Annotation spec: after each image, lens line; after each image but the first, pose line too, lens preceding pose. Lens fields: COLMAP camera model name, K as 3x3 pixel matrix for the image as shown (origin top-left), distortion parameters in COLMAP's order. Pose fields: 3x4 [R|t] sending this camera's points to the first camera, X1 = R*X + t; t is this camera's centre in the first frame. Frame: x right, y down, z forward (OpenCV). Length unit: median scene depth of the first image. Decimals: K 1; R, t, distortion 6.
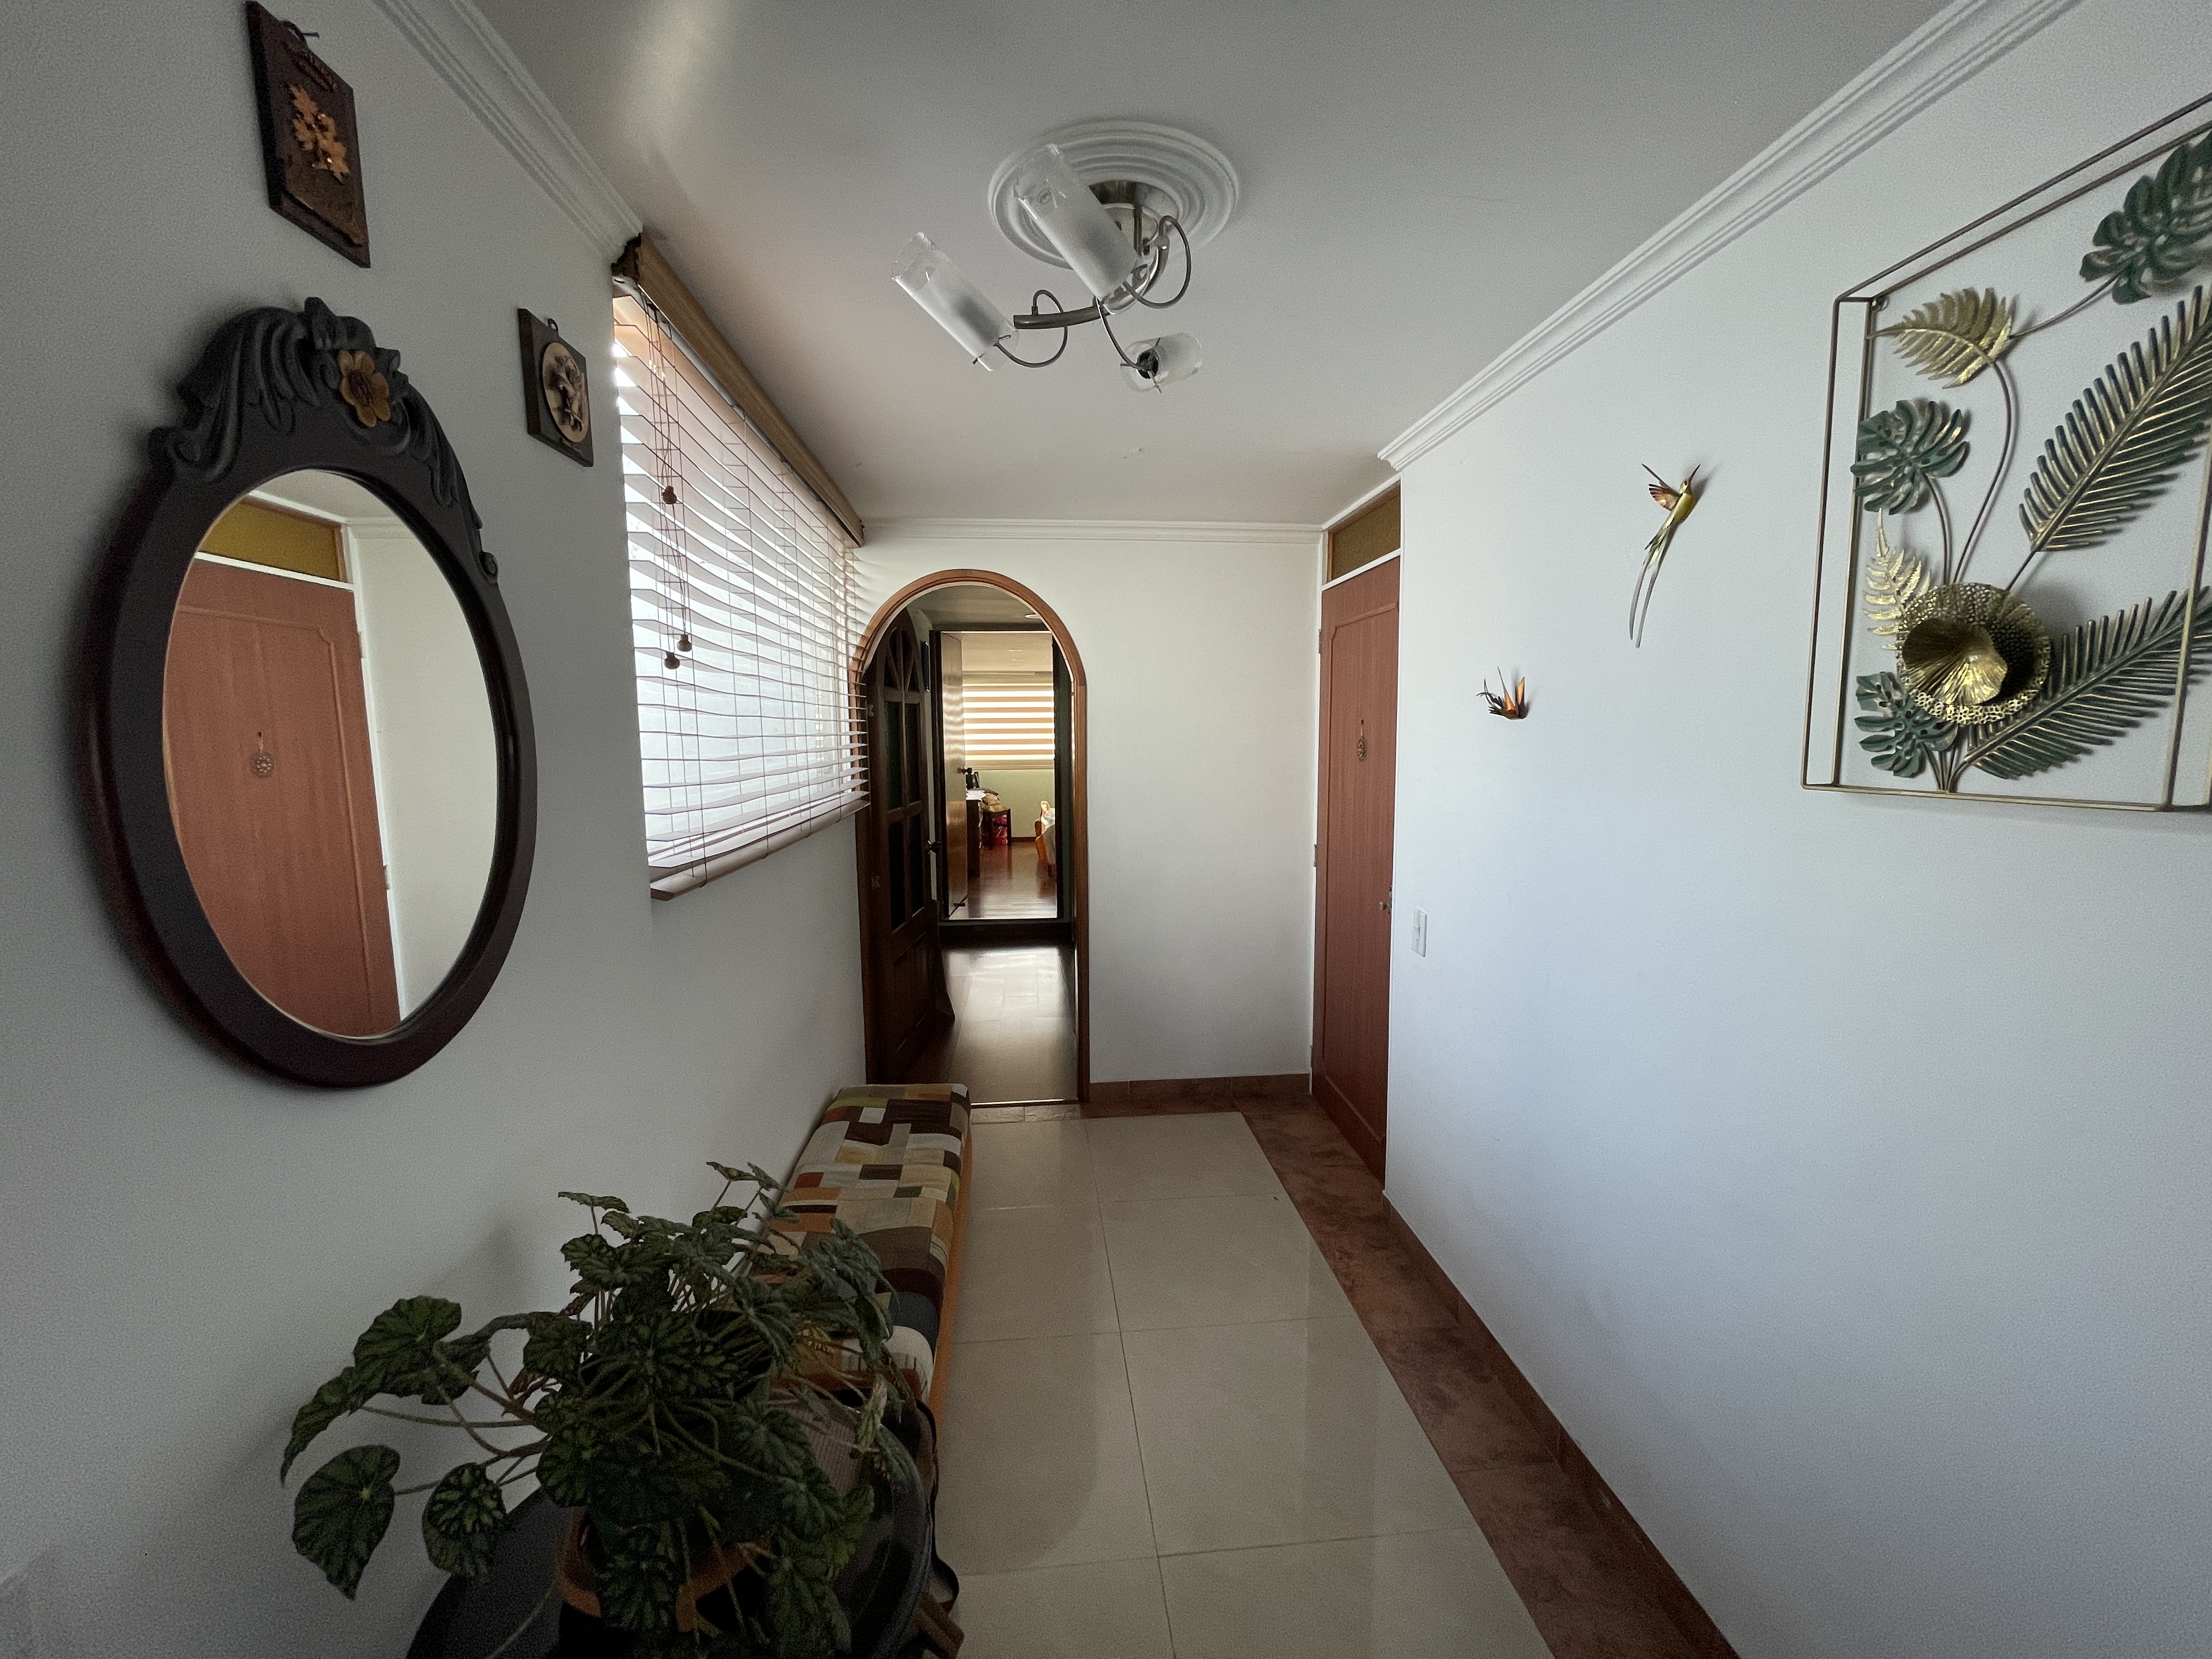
lens RADIAL K [[897.3, 0, 1106.0], [0, 897.3, 829.5], [0, 0, 1]] dist [-0.001062, 0.000072]
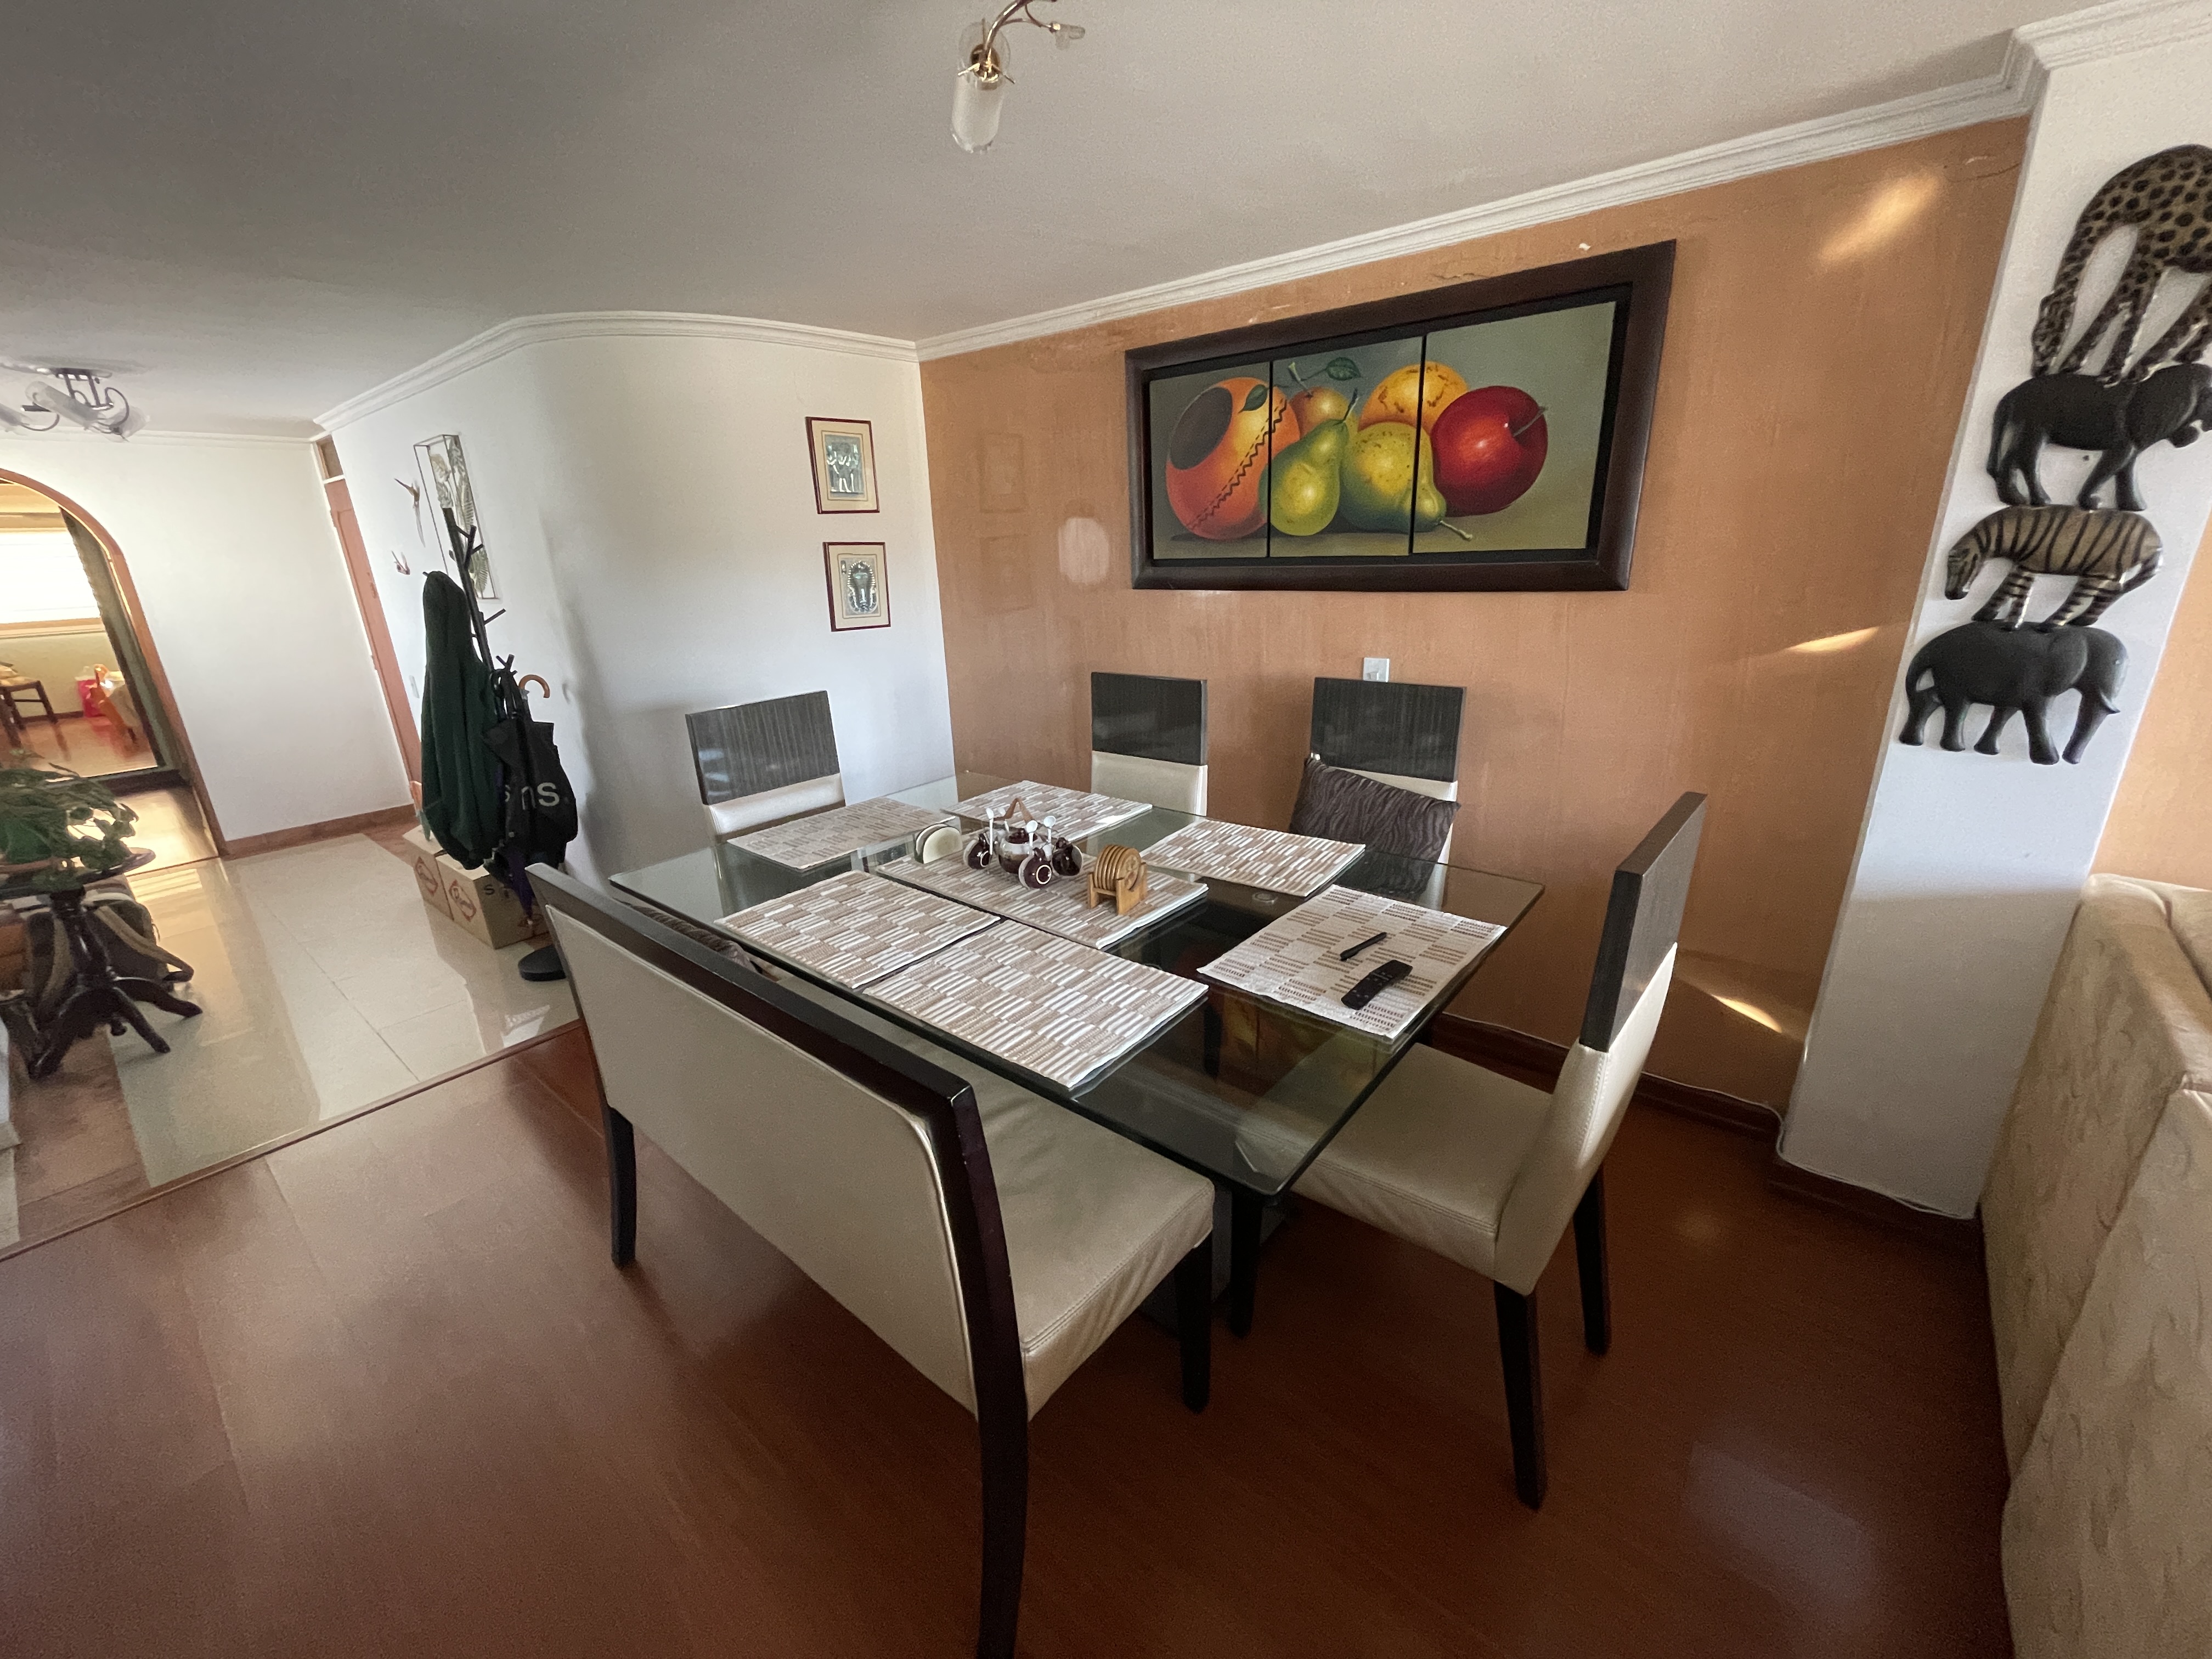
lens RADIAL K [[897.3, 0, 1106.0], [0, 897.3, 829.5], [0, 0, 1]] dist [-0.001062, 0.000072]
pose [[0.711952, -0.223235, 0.665801, 0.045589], [0.096783, 0.970271, 0.221829, 0.106600], [-0.695527, -0.093493, 0.712391, -1.205090]]
